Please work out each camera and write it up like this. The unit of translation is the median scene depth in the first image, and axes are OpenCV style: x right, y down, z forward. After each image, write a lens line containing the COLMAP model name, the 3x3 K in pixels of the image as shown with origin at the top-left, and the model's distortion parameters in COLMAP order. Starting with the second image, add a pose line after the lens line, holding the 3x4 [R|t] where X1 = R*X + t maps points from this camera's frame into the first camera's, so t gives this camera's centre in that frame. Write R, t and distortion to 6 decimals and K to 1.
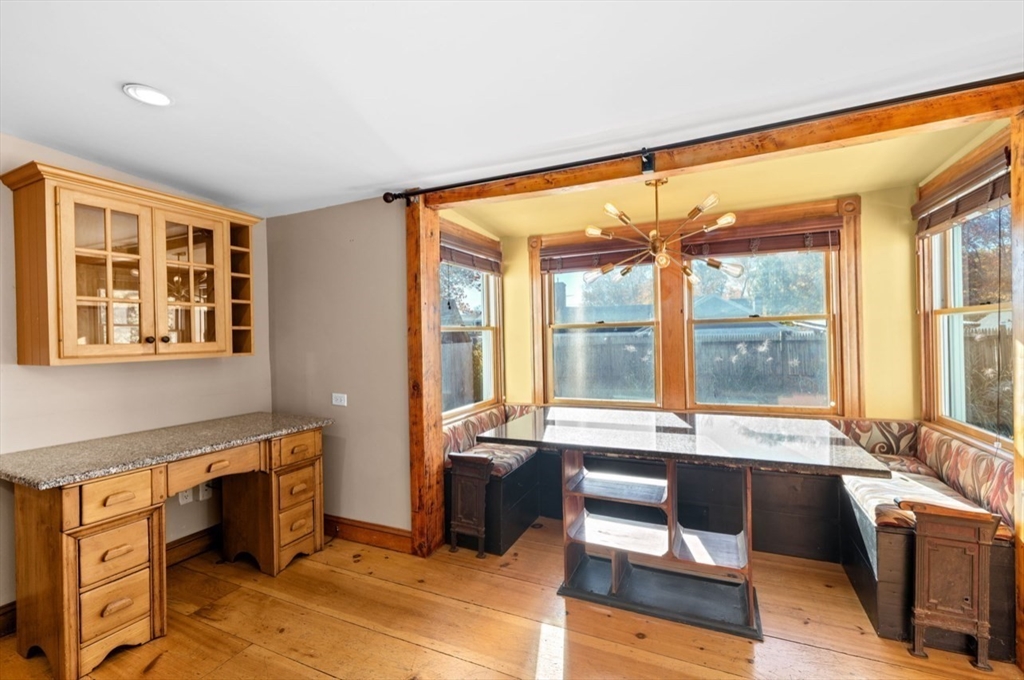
lens RADIAL K [[442.1, 0, 511.2], [0, 442.1, 337.8], [0, 0, 1]] dist [-0.000807, -0.000281]
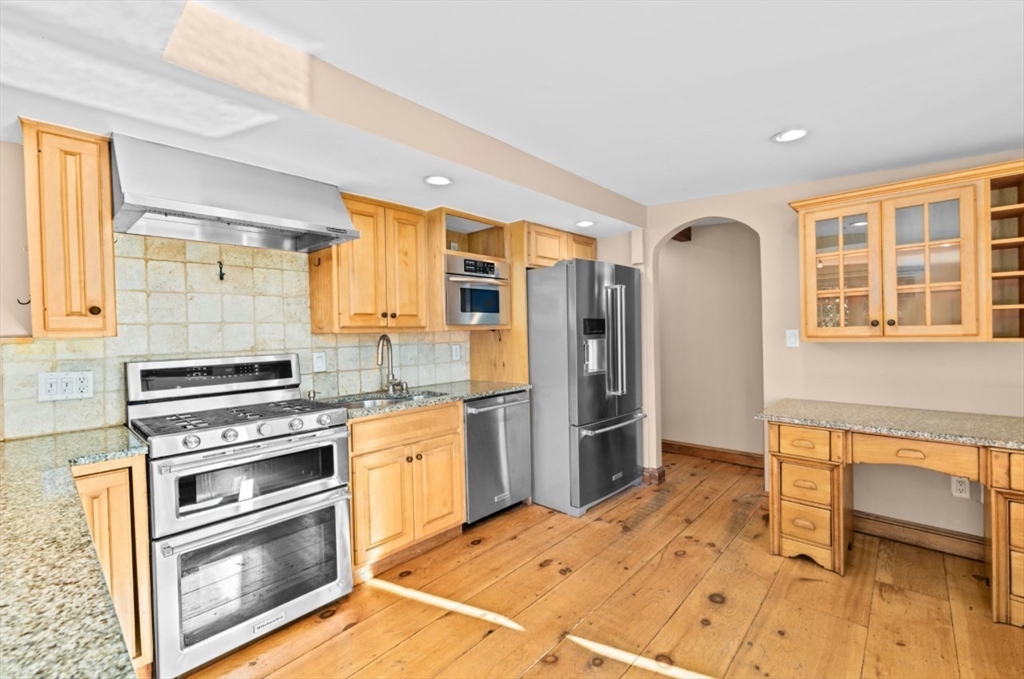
lens RADIAL K [[442.1, 0, 512.1], [0, 442.1, 337.2], [0, 0, 1]] dist [-0.000807, -0.000281]
pose [[-0.302119, 0.039499, -0.952452, 0.553399], [0.022072, 0.999163, 0.034435, -0.019719], [0.953015, -0.010620, -0.302738, 0.505040]]
